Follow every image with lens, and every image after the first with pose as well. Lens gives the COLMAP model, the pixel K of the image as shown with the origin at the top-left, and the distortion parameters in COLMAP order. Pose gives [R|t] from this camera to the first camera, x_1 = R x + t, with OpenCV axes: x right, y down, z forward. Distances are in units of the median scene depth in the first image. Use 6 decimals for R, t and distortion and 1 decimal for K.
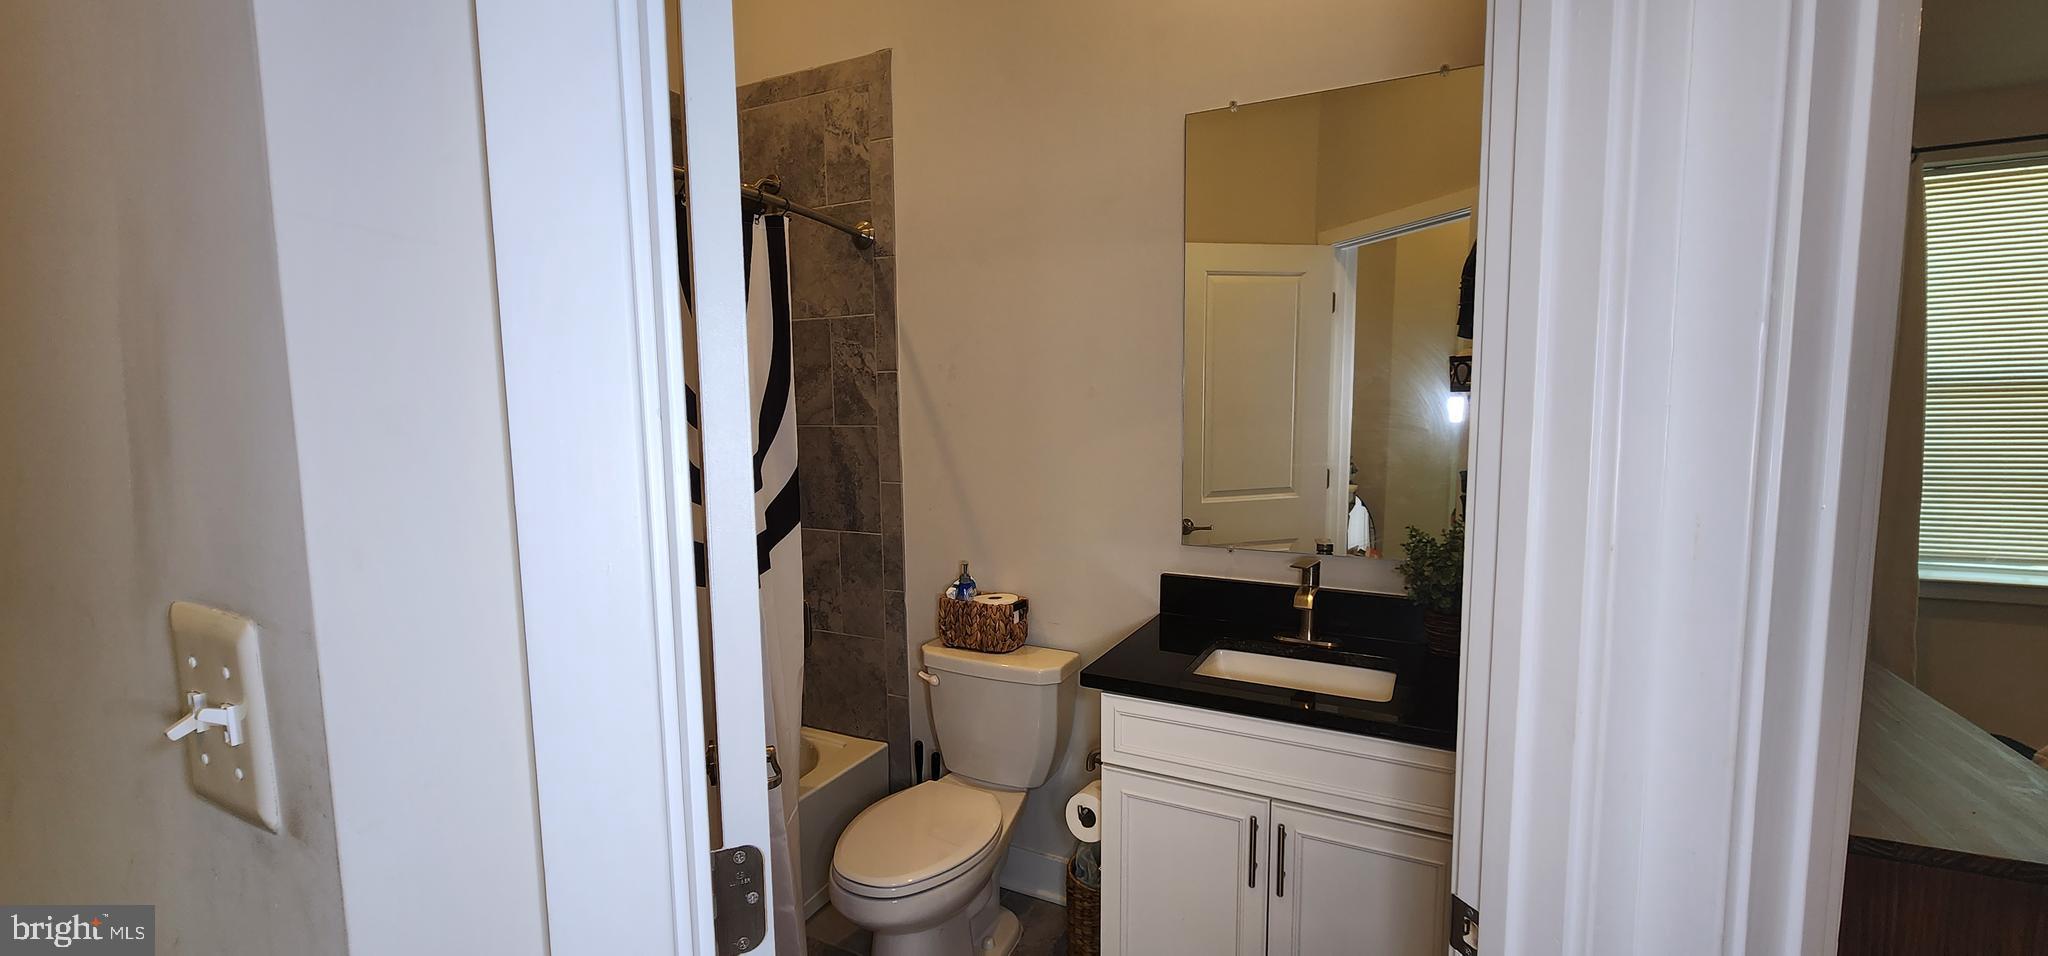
lens RADIAL K [[844.2, 0, 1020.8], [0, 844.2, 489.5], [0, 0, 1]] dist [0.000446, -0.001382]
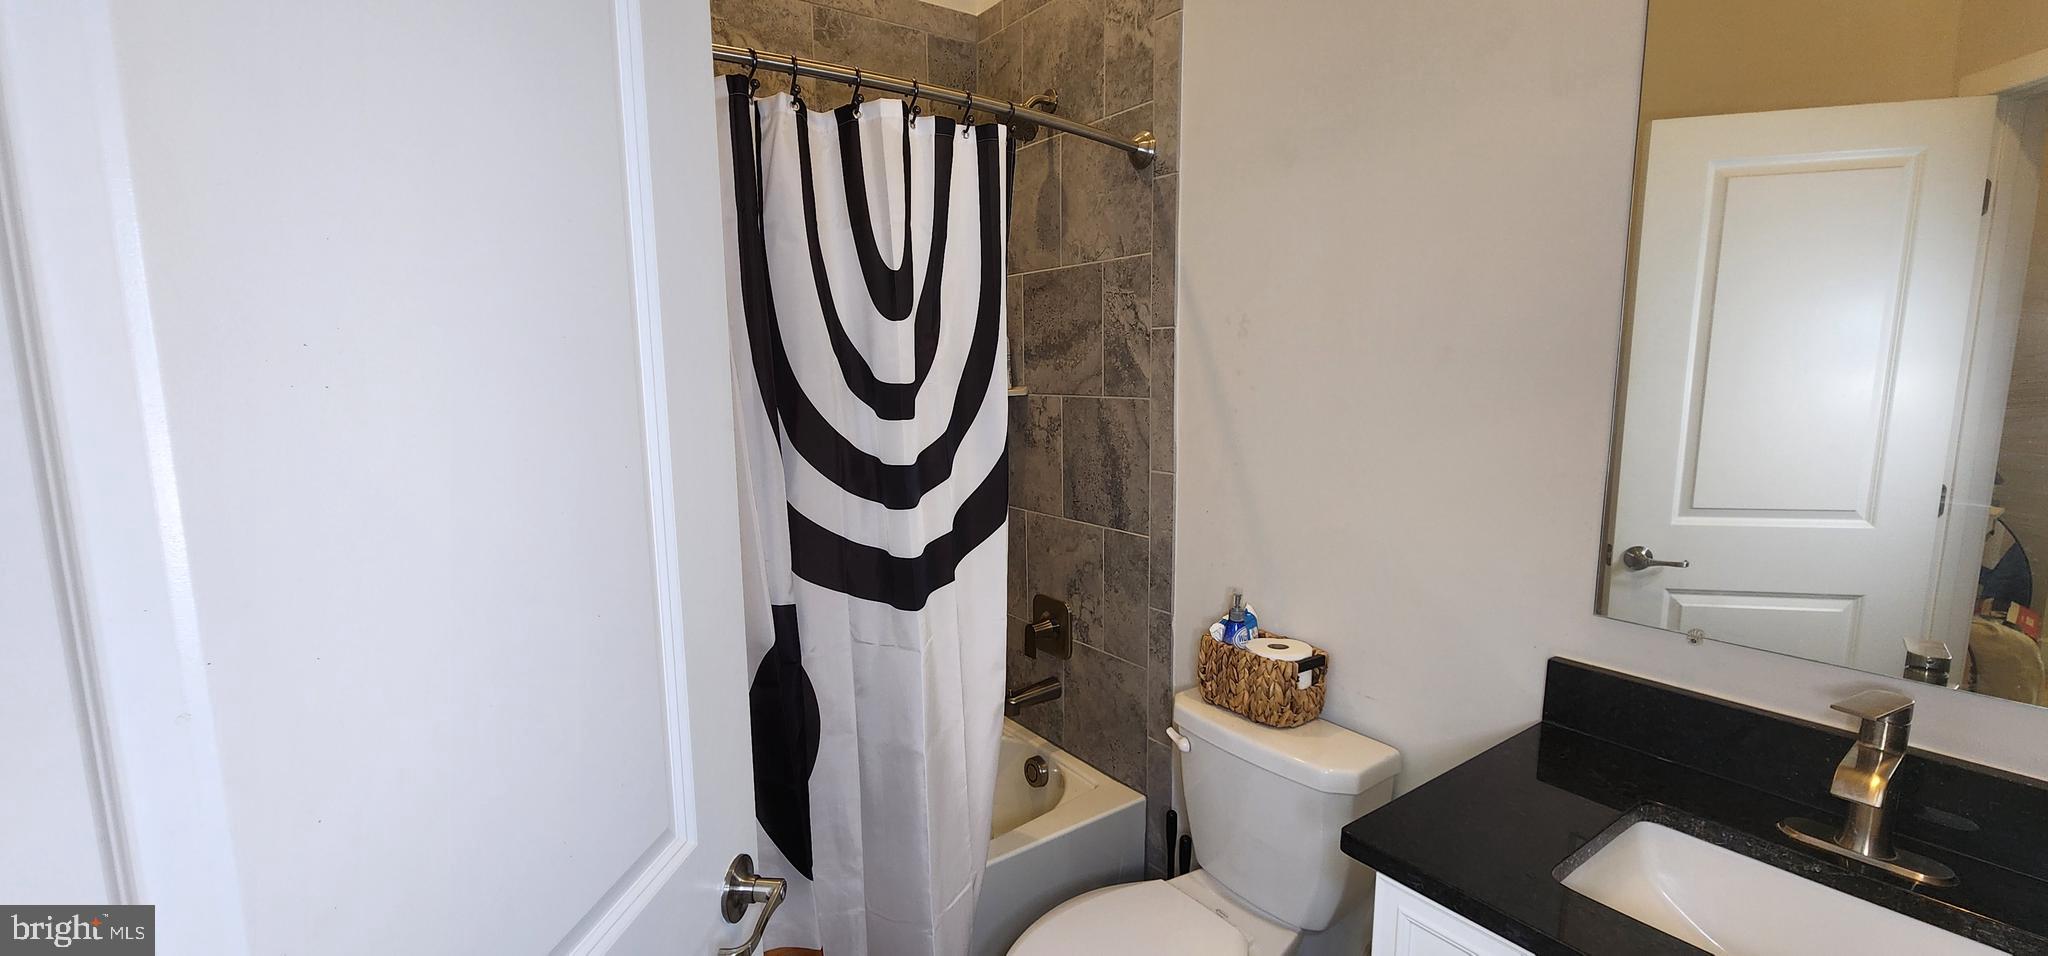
lens RADIAL K [[844.2, 0, 1019.3], [0, 844.2, 486.5], [0, 0, 1]] dist [0.000446, -0.001382]
pose [[0.887469, 0.068130, -0.455803, 0.086757], [-0.049555, 0.997386, 0.052596, -0.030665], [0.458195, -0.024090, 0.888525, 0.262575]]
